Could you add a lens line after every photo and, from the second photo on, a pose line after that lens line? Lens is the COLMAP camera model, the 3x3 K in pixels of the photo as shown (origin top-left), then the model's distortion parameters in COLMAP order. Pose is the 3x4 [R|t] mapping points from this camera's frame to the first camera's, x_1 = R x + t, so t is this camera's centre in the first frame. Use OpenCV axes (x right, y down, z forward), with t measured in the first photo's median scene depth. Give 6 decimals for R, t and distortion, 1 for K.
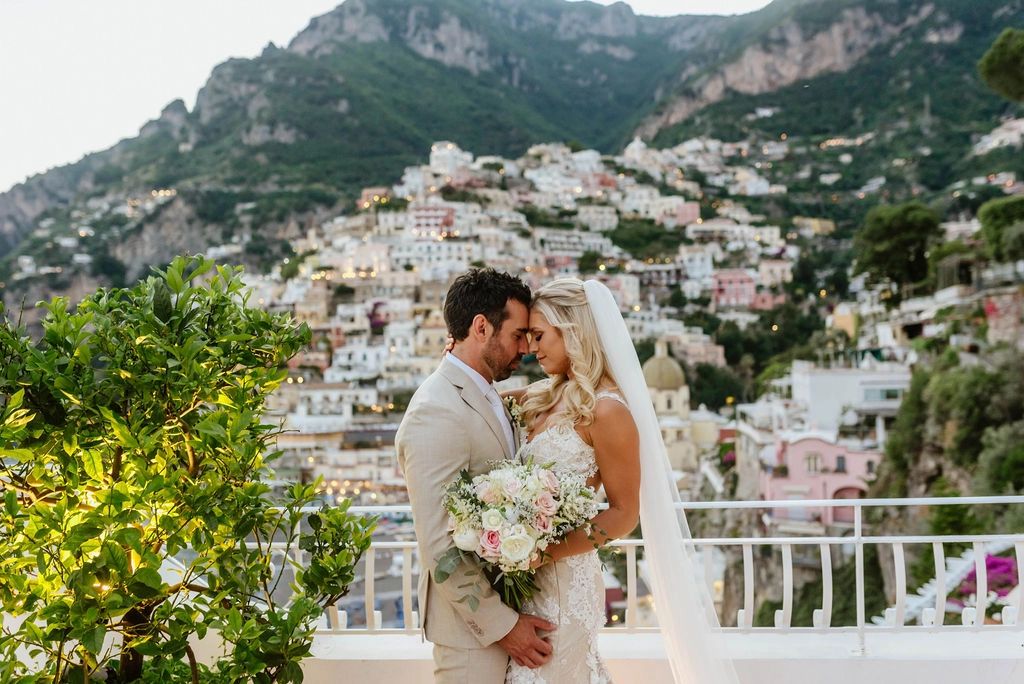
lens RADIAL K [[964.7, 0, 512.0], [0, 964.7, 342.0], [0, 0, 1]] dist [0.004735, 0.010996]
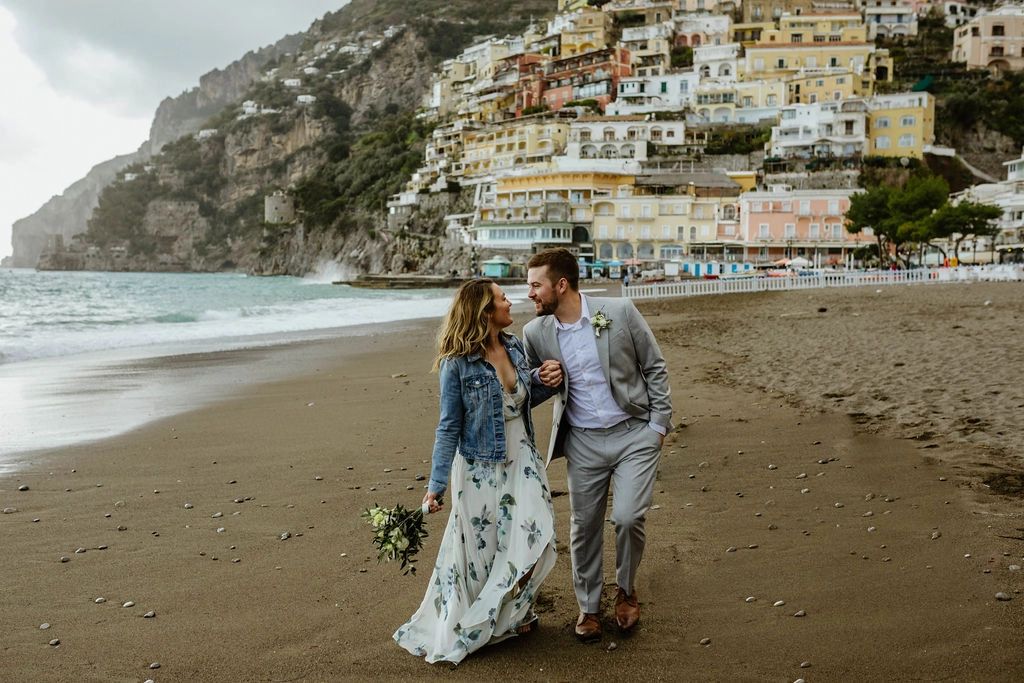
lens RADIAL K [[1069.2, 0, 512.0], [0, 1069.2, 341.5], [0, 0, 1]] dist [-0.011905, -0.005494]
pose [[0.972147, 0.058355, -0.226992, -0.062227], [-0.037340, 0.994700, 0.095799, 0.102563], [0.231380, -0.084655, 0.969173, 0.192270]]
